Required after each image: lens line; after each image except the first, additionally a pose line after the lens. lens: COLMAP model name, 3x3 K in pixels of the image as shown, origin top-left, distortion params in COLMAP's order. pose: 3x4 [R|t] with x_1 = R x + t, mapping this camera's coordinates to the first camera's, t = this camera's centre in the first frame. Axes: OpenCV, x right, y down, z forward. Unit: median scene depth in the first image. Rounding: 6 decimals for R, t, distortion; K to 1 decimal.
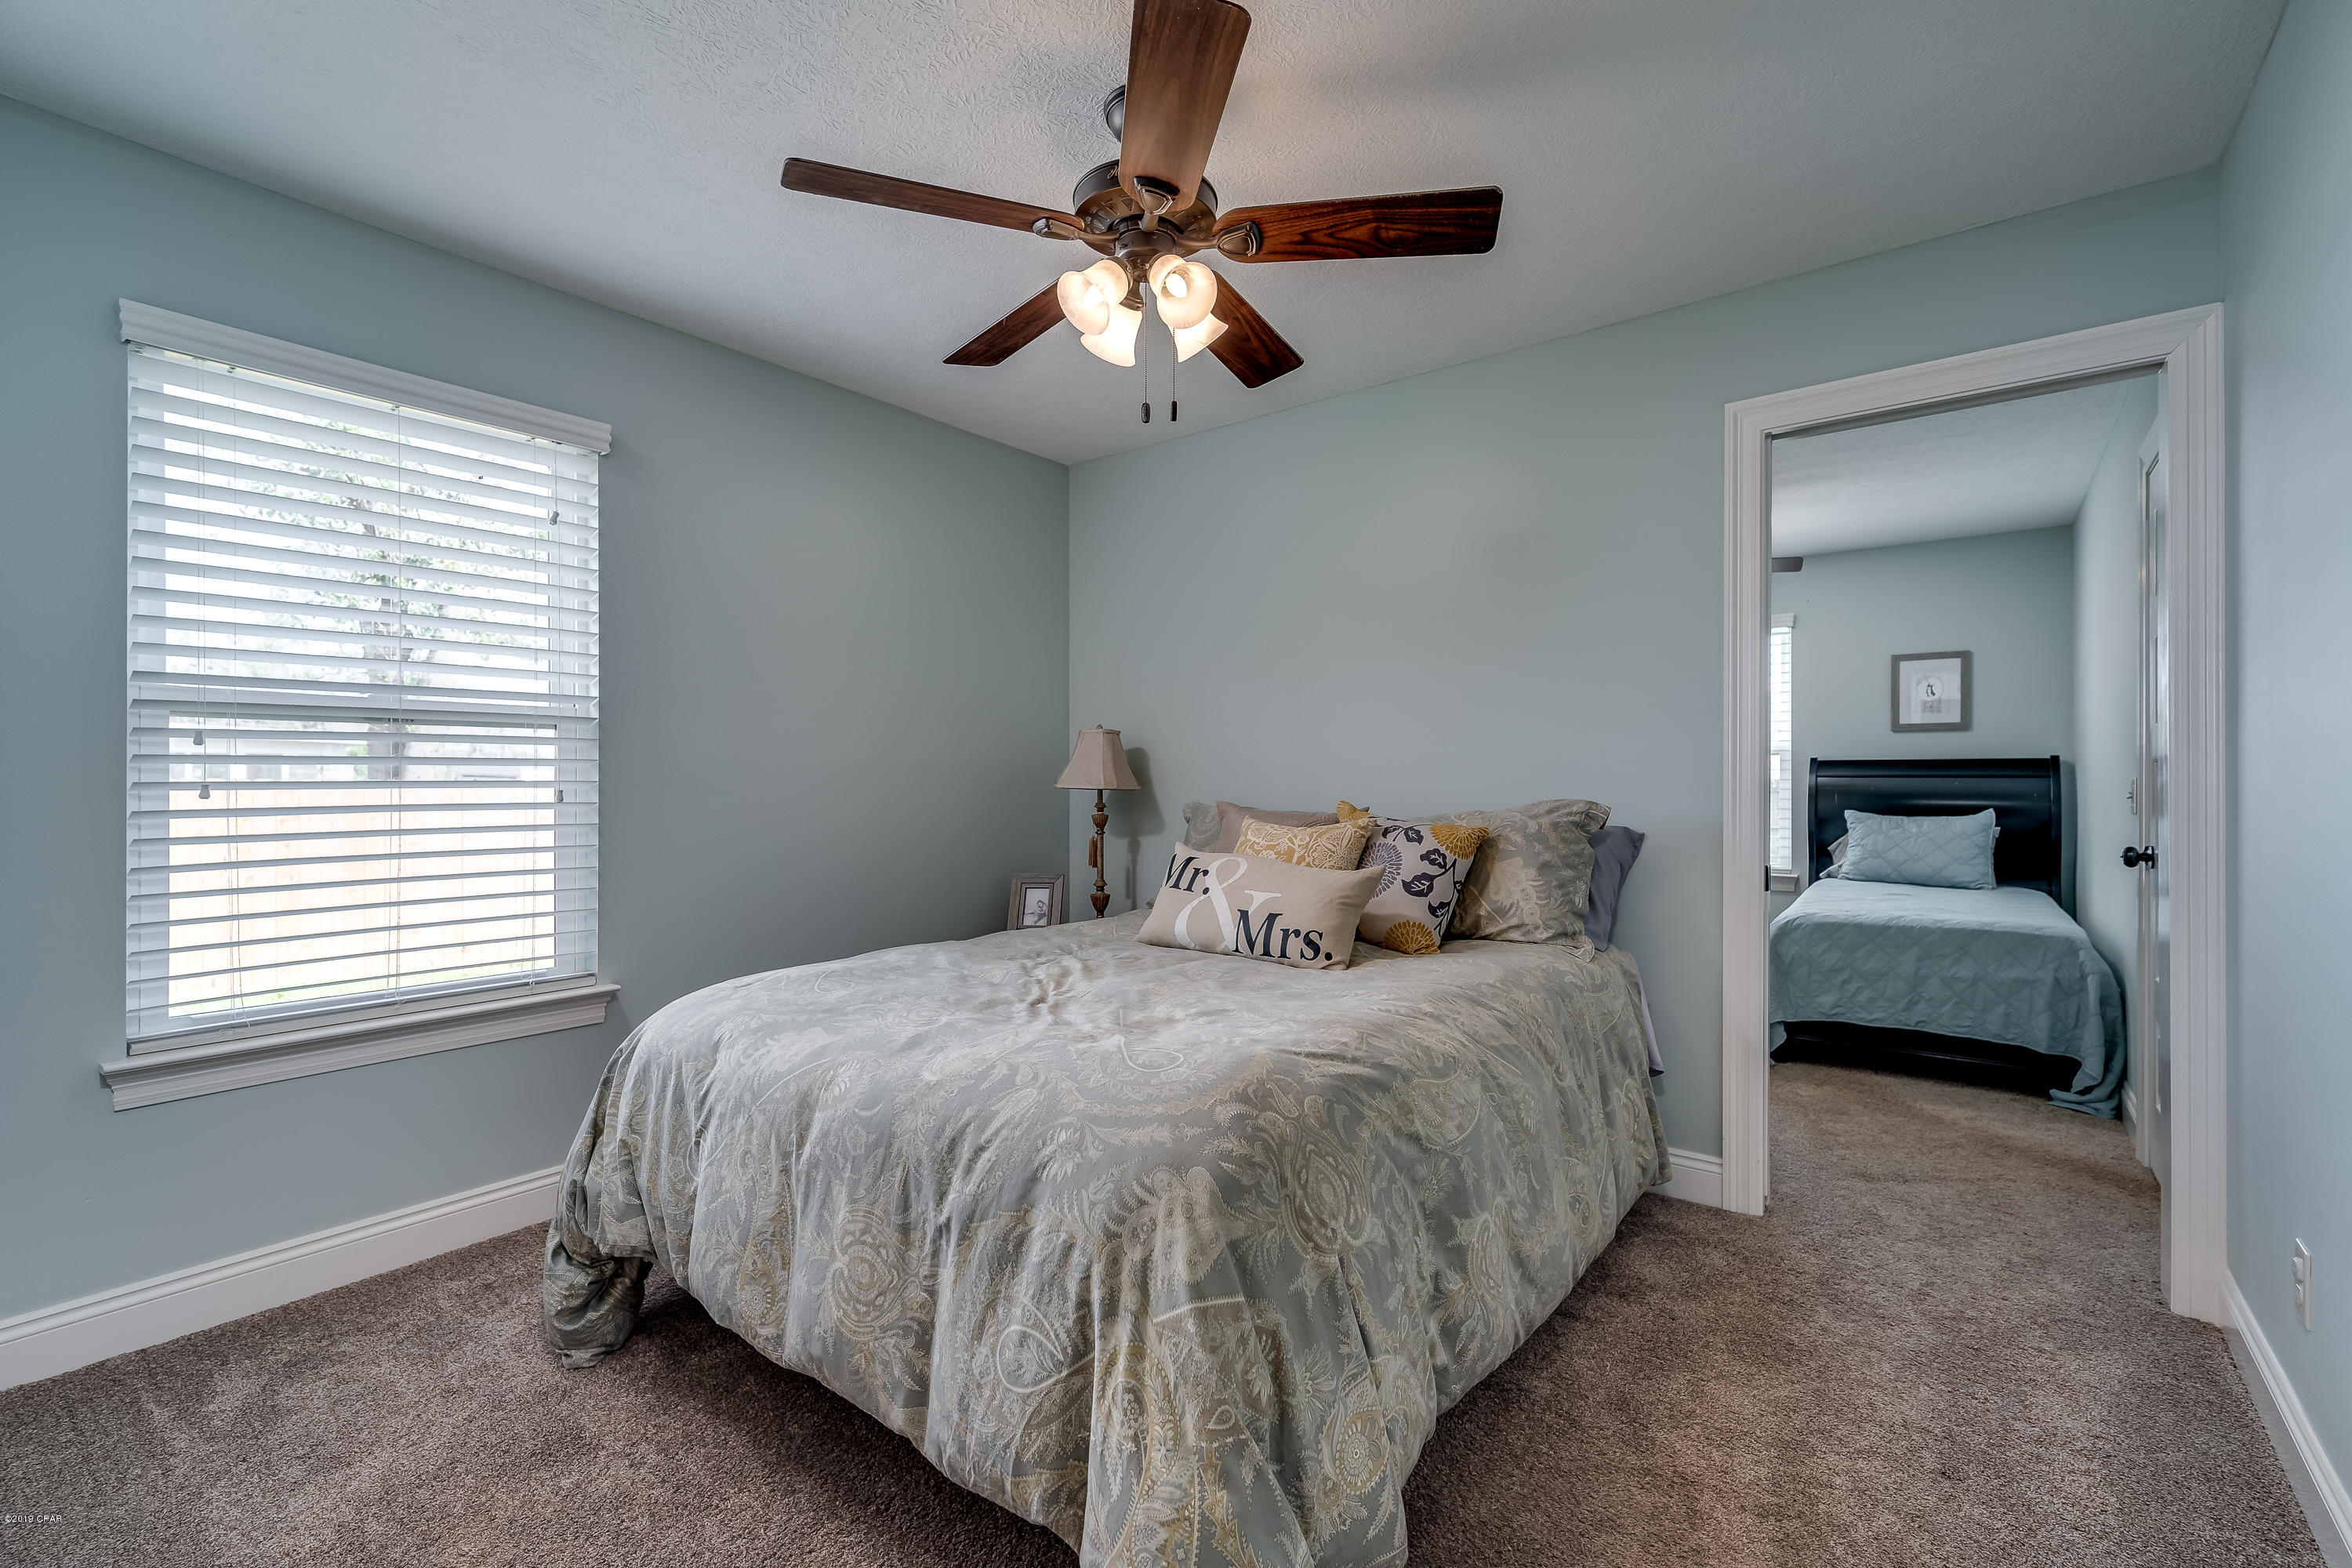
lens RADIAL K [[1018.7, 0, 1175.8], [0, 1018.7, 773.4], [0, 0, 1]] dist [0.011568, 0.000272]
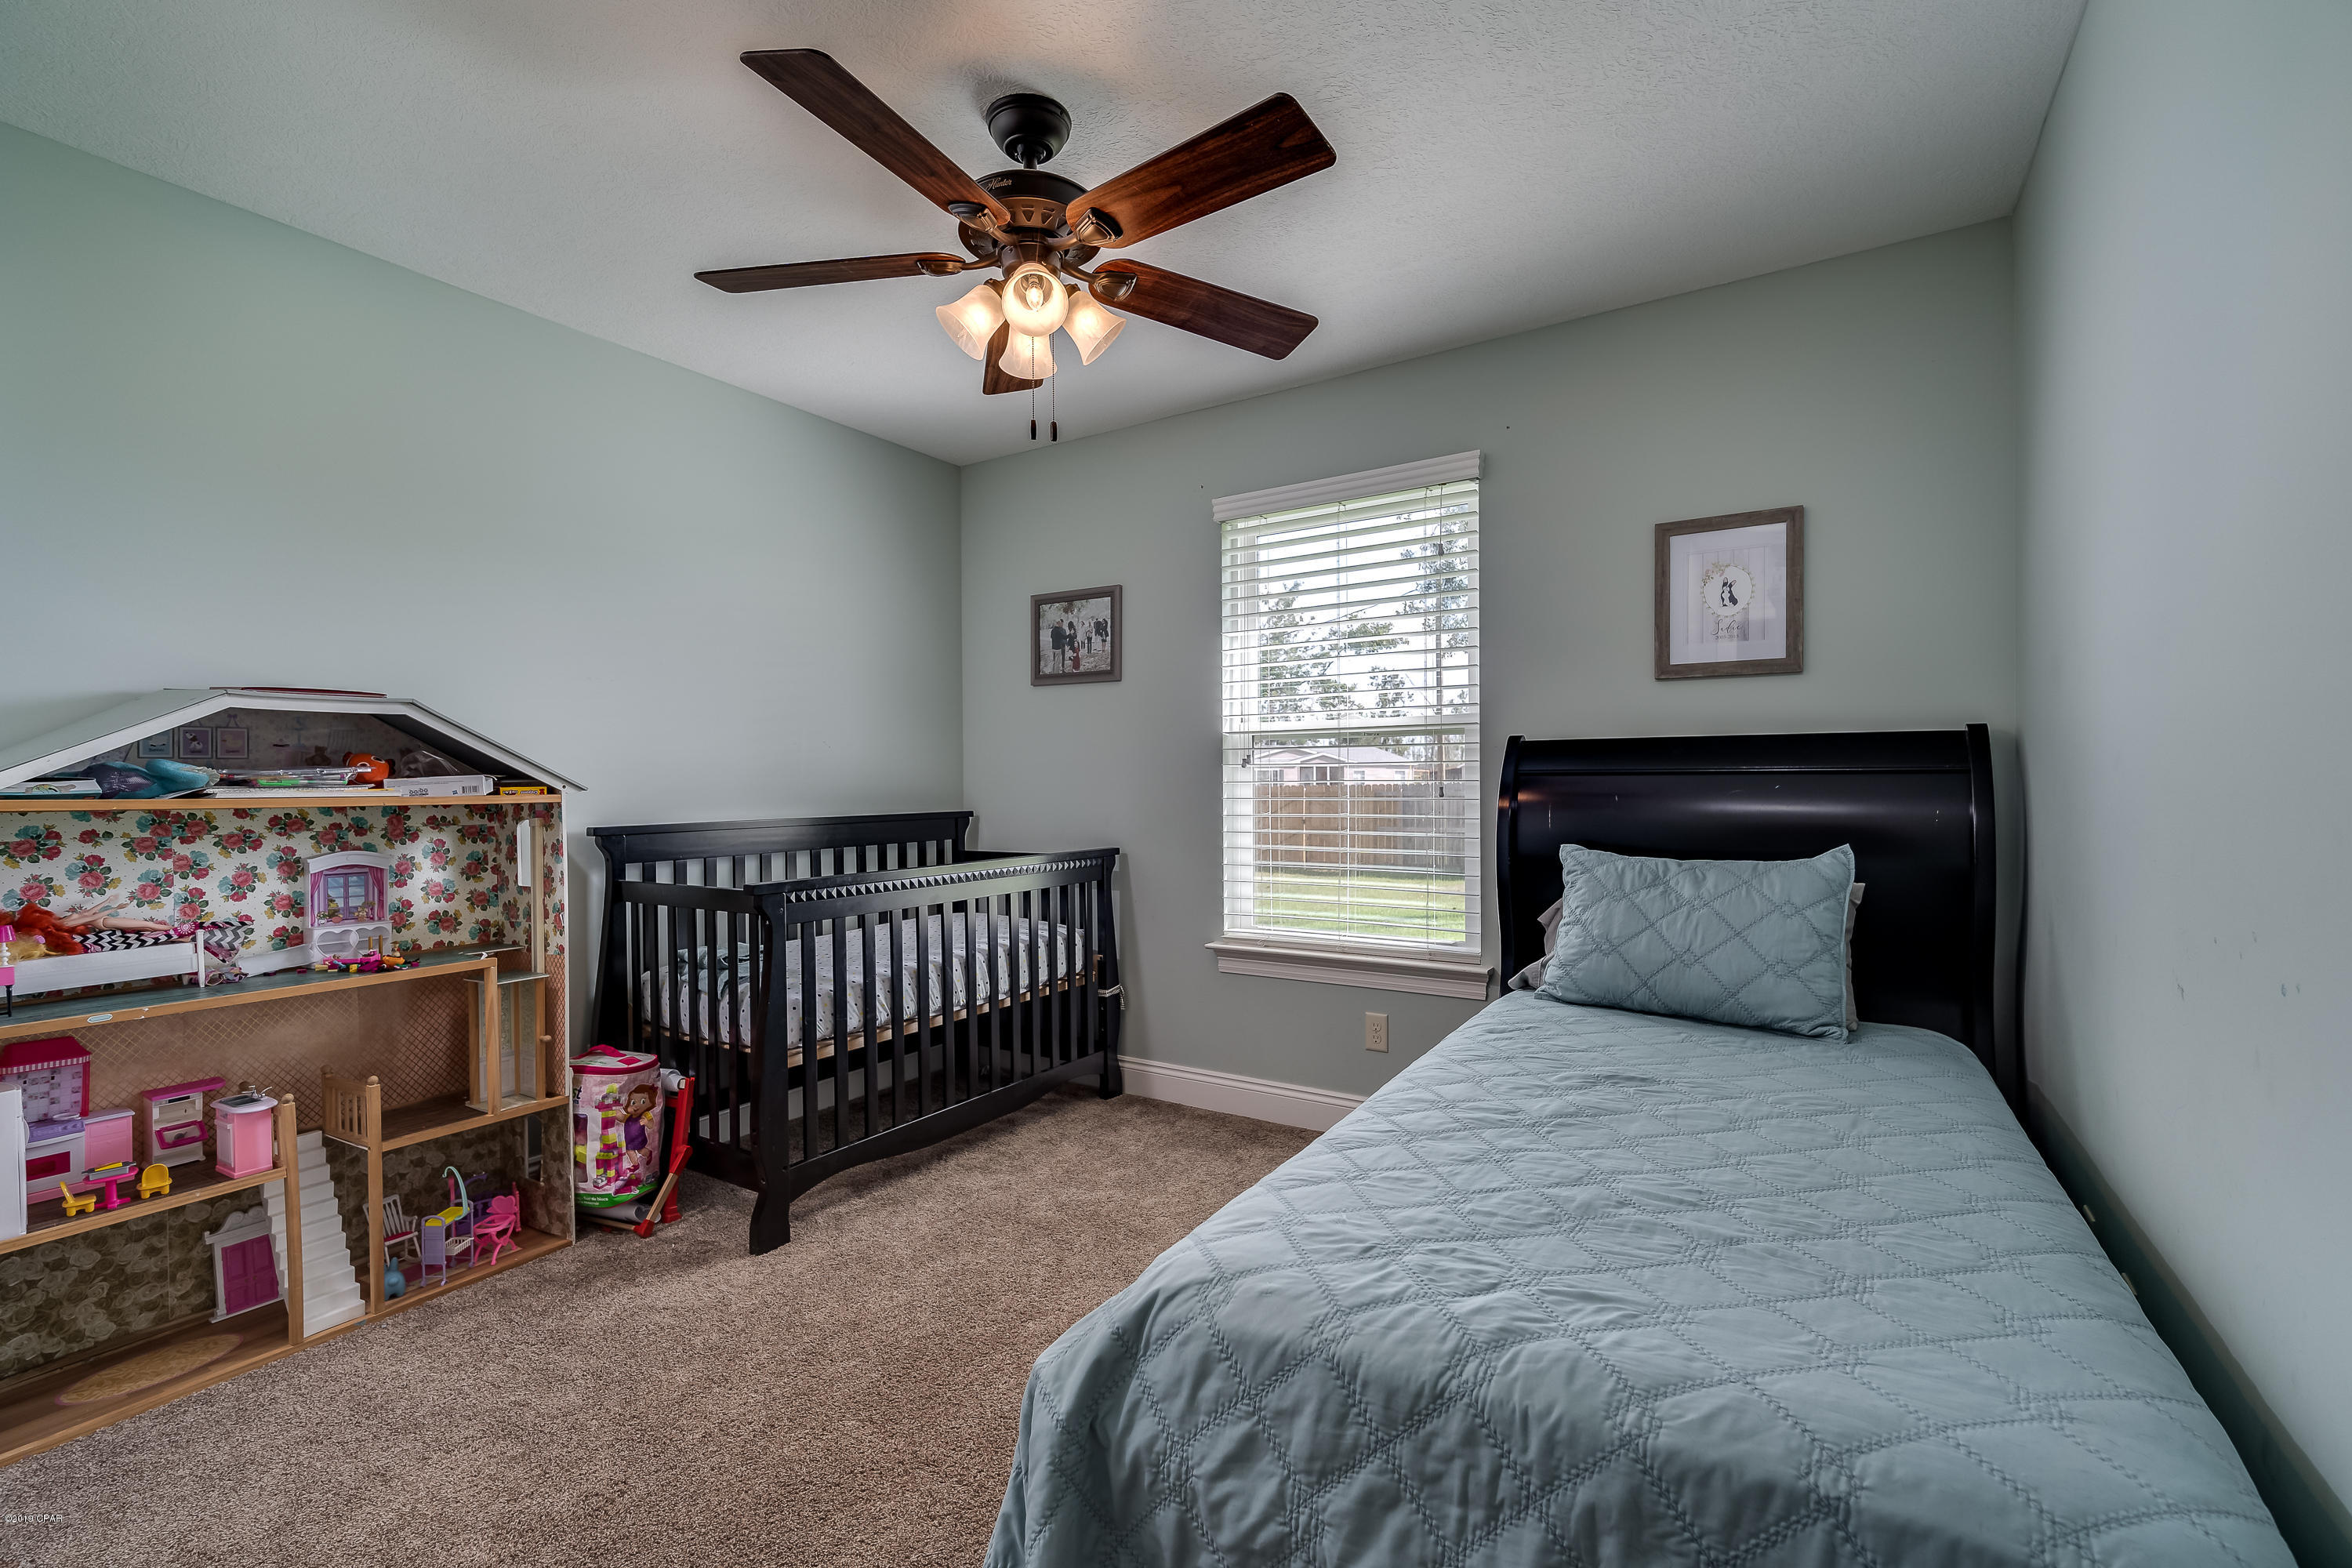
lens RADIAL K [[1013.8, 0, 1176.0], [0, 1013.8, 784.0], [0, 0, 1]] dist [0.004017, 0.000574]
pose [[0.996309, -0.006498, 0.085591, 0.448956], [0.006036, 0.999966, 0.005657, 0.004065], [-0.085625, -0.005120, 0.996314, 0.562649]]
